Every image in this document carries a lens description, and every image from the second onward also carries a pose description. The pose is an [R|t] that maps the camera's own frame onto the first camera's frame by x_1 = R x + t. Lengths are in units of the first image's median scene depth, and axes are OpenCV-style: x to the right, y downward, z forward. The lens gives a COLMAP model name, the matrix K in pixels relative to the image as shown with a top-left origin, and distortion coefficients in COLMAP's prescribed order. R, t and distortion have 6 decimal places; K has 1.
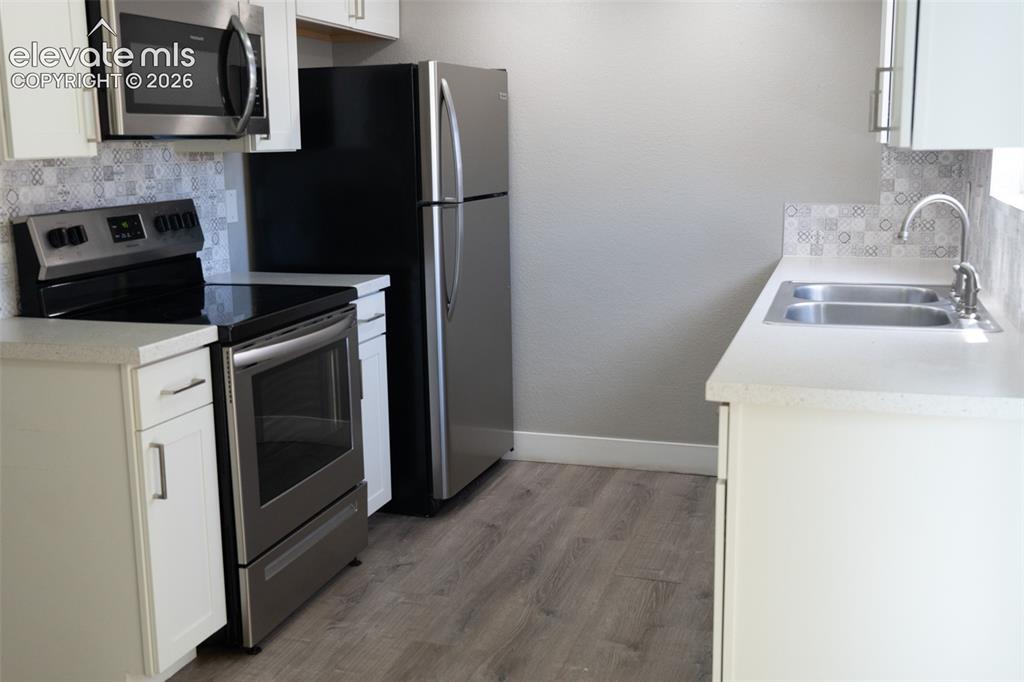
lens RADIAL K [[1060.7, 0, 512.0], [0, 1060.7, 341.0], [0, 0, 1]] dist [0.001476, 0.005631]
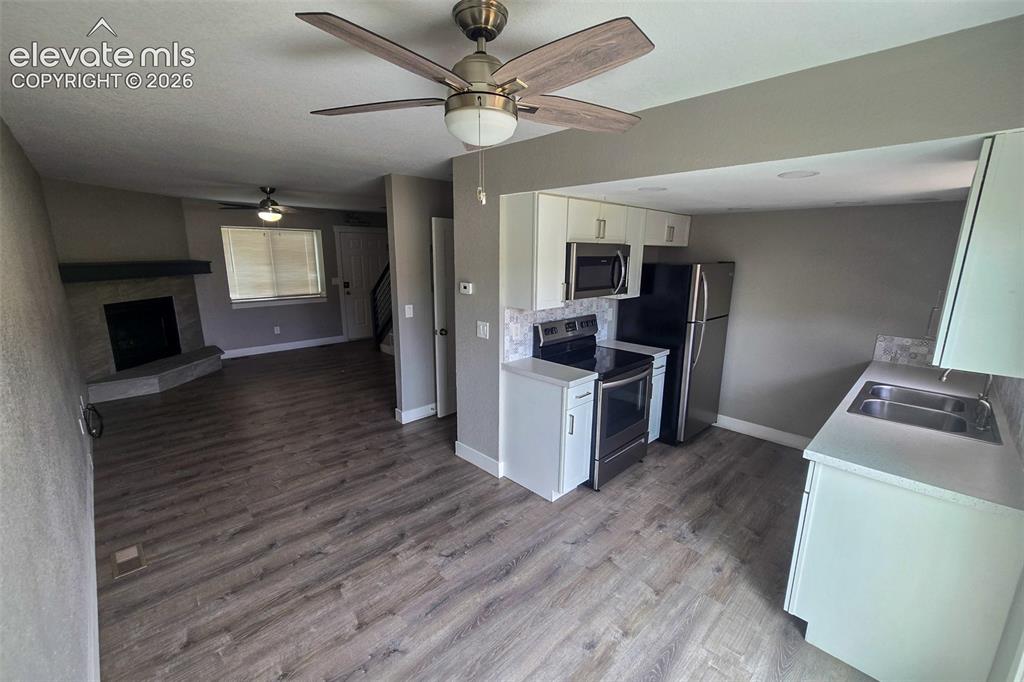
lens RADIAL K [[420.9, 0, 512.0], [0, 420.9, 341.0], [0, 0, 1]] dist [-0.009691, 0.000085]
pose [[0.879656, 0.120144, -0.460186, 0.011584], [-0.105747, 0.992755, 0.057047, -0.107584], [0.463706, -0.001519, 0.885988, -0.045442]]
